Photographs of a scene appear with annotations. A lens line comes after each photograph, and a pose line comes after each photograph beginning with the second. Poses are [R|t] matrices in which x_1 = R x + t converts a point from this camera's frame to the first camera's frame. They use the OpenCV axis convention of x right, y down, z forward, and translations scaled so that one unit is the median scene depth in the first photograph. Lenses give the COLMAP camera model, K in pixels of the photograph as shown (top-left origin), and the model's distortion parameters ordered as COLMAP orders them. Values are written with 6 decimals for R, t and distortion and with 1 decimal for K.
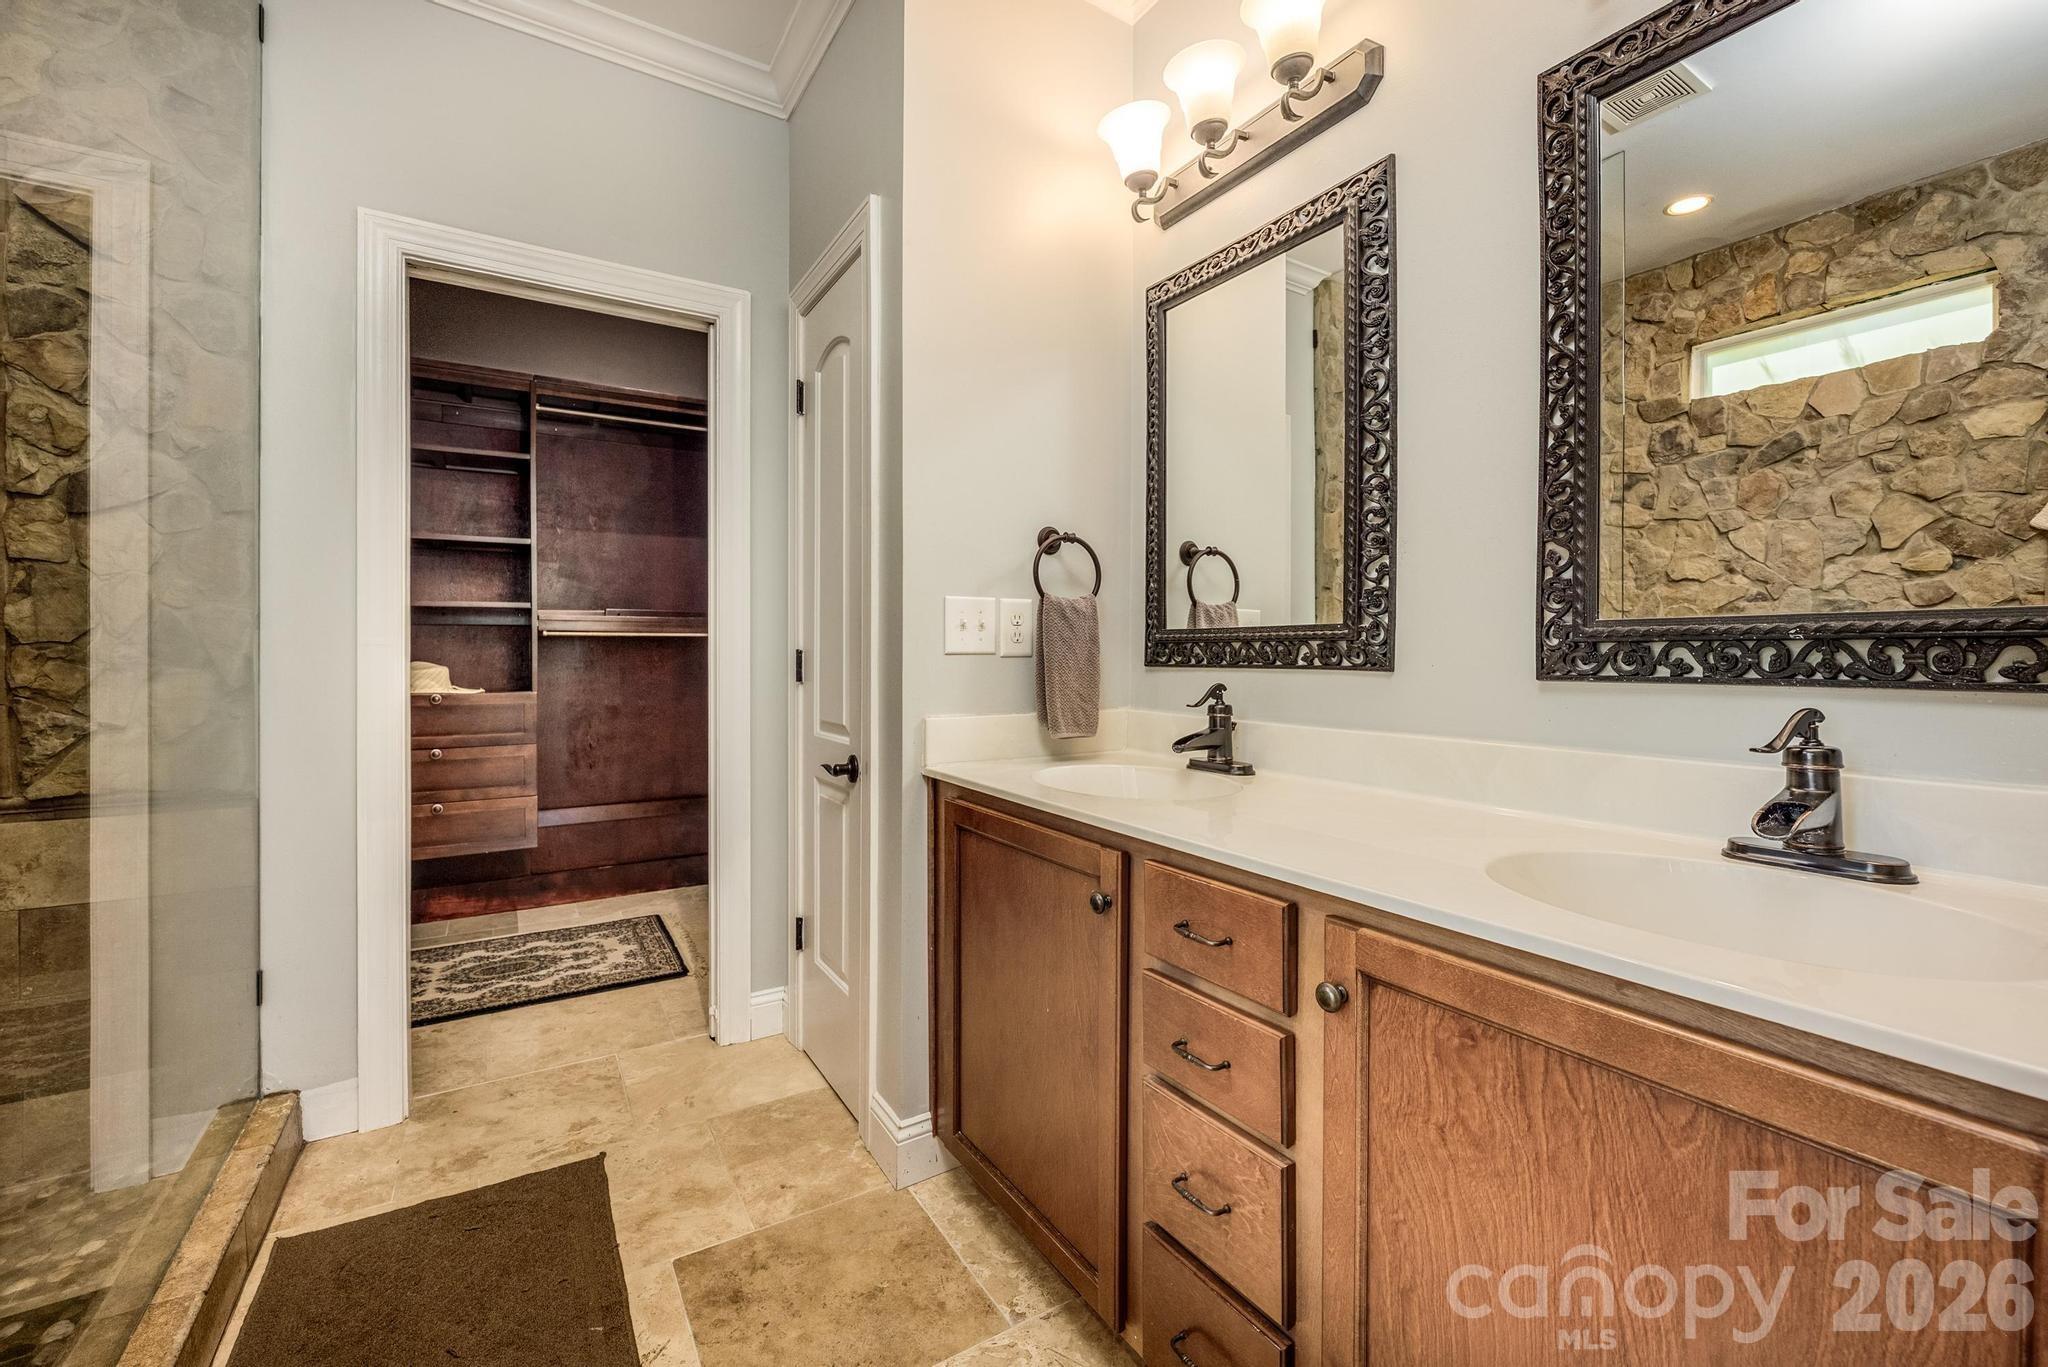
lens RADIAL K [[834.4, 0, 1025.3], [0, 834.4, 659.0], [0, 0, 1]] dist [-0.004515, -0.000031]
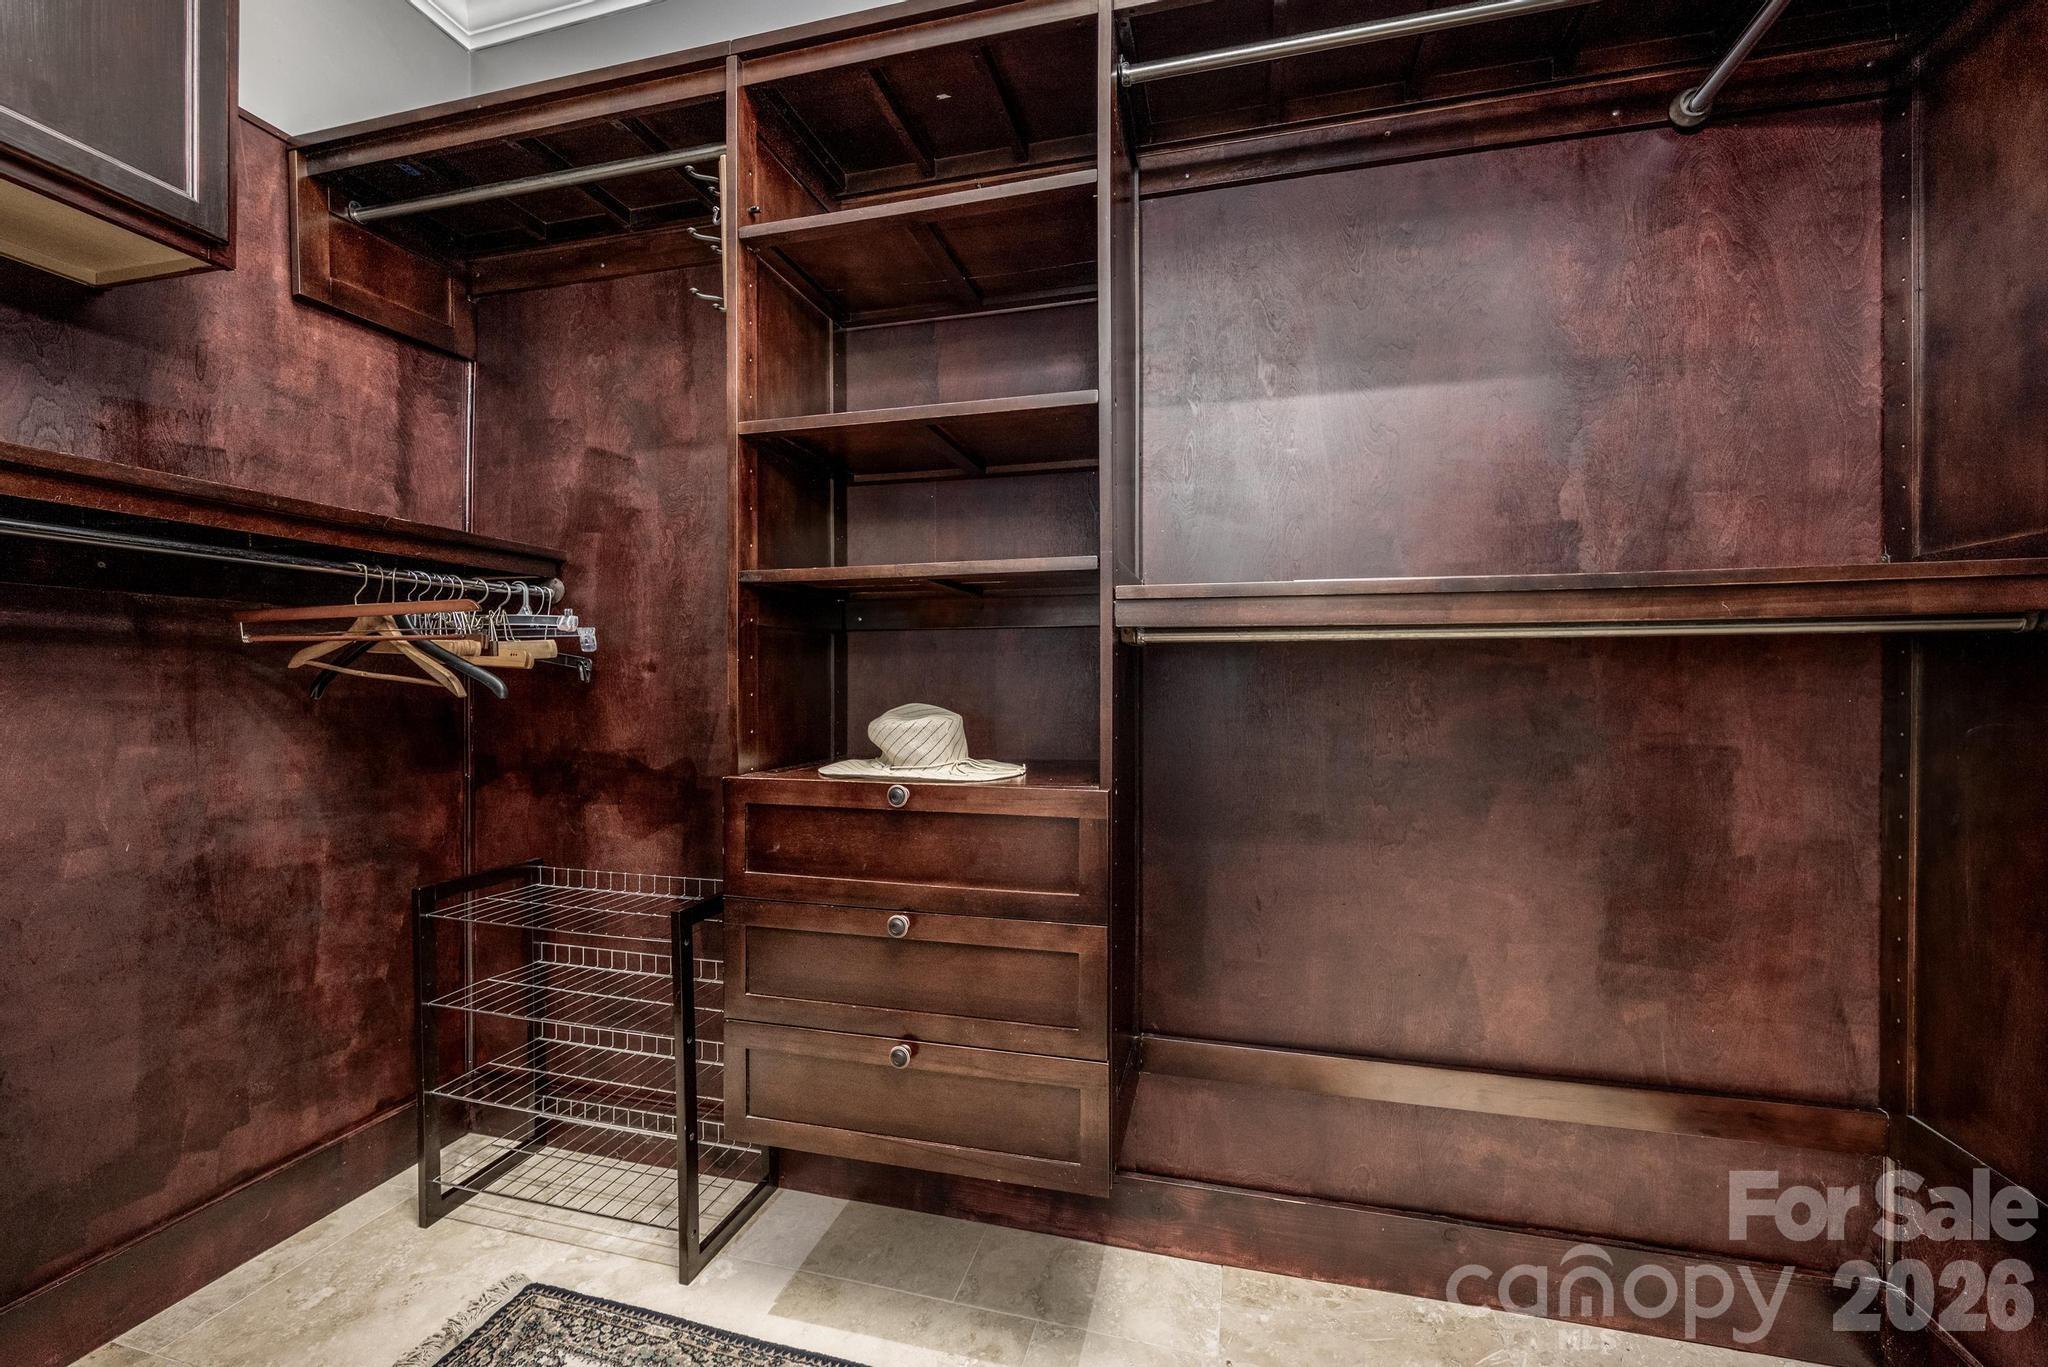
lens RADIAL K [[842.1, 0, 1019.9], [0, 842.1, 694.2], [0, 0, 1]] dist [-0.001524, -0.000194]
pose [[0.677974, 0.006736, -0.735055, -0.480893], [-0.005155, 0.999977, 0.004409, -0.007496], [0.735068, 0.000800, 0.677993, 1.030341]]
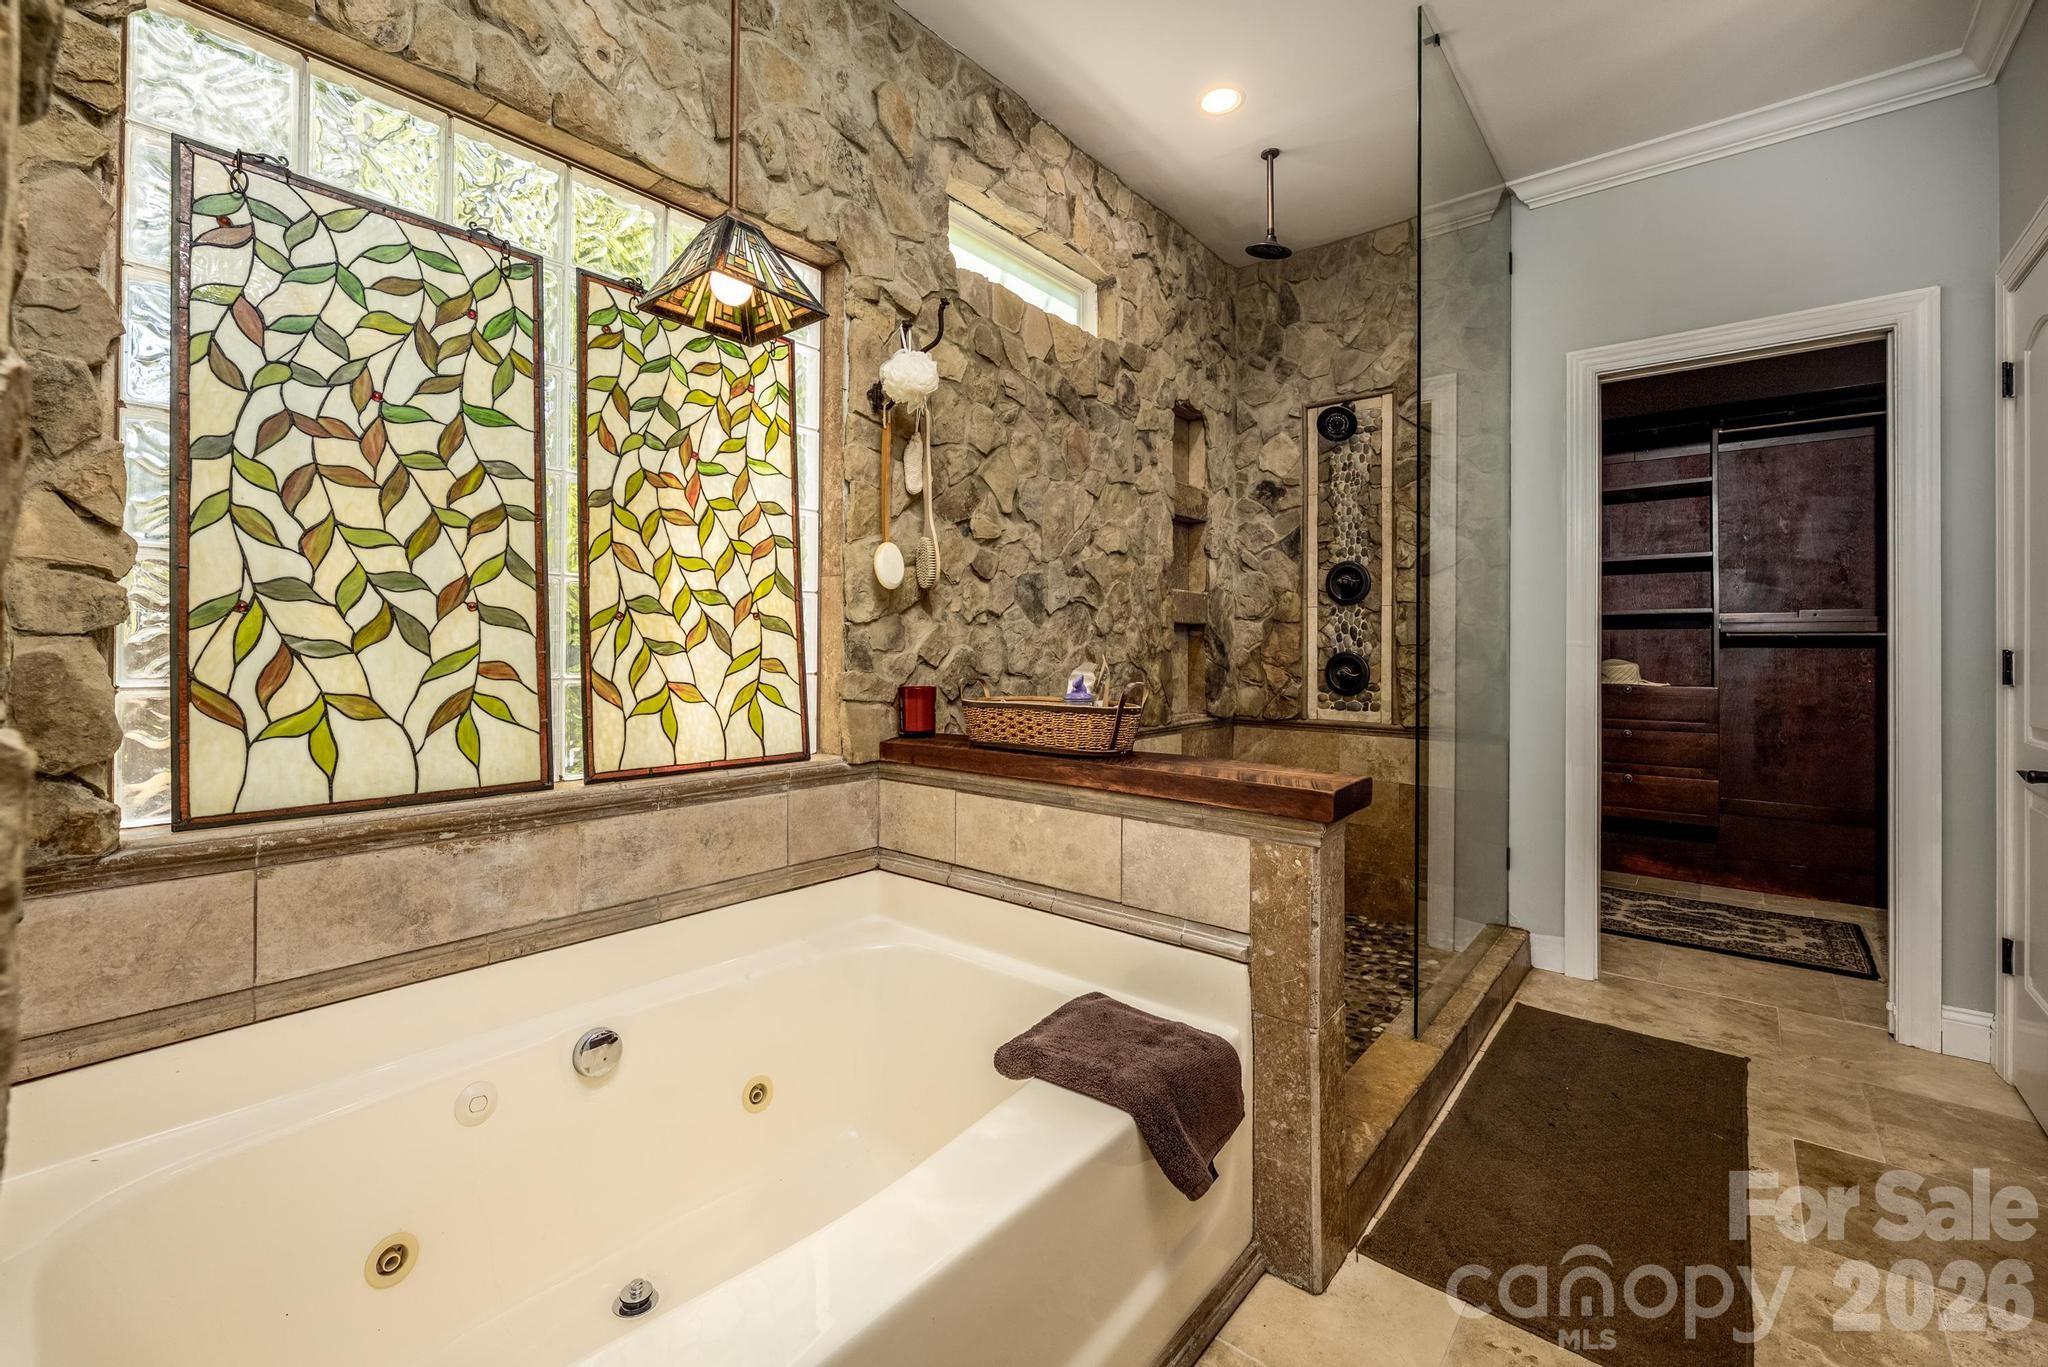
lens RADIAL K [[848.5, 0, 1019.3], [0, 848.5, 637.8], [0, 0, 1]] dist [-0.000595, 0.000001]
pose [[0.308395, -0.010844, -0.951197, 0.299134], [-0.013892, 0.999777, -0.015901, 0.005880], [0.951157, 0.018118, 0.308176, -0.350910]]
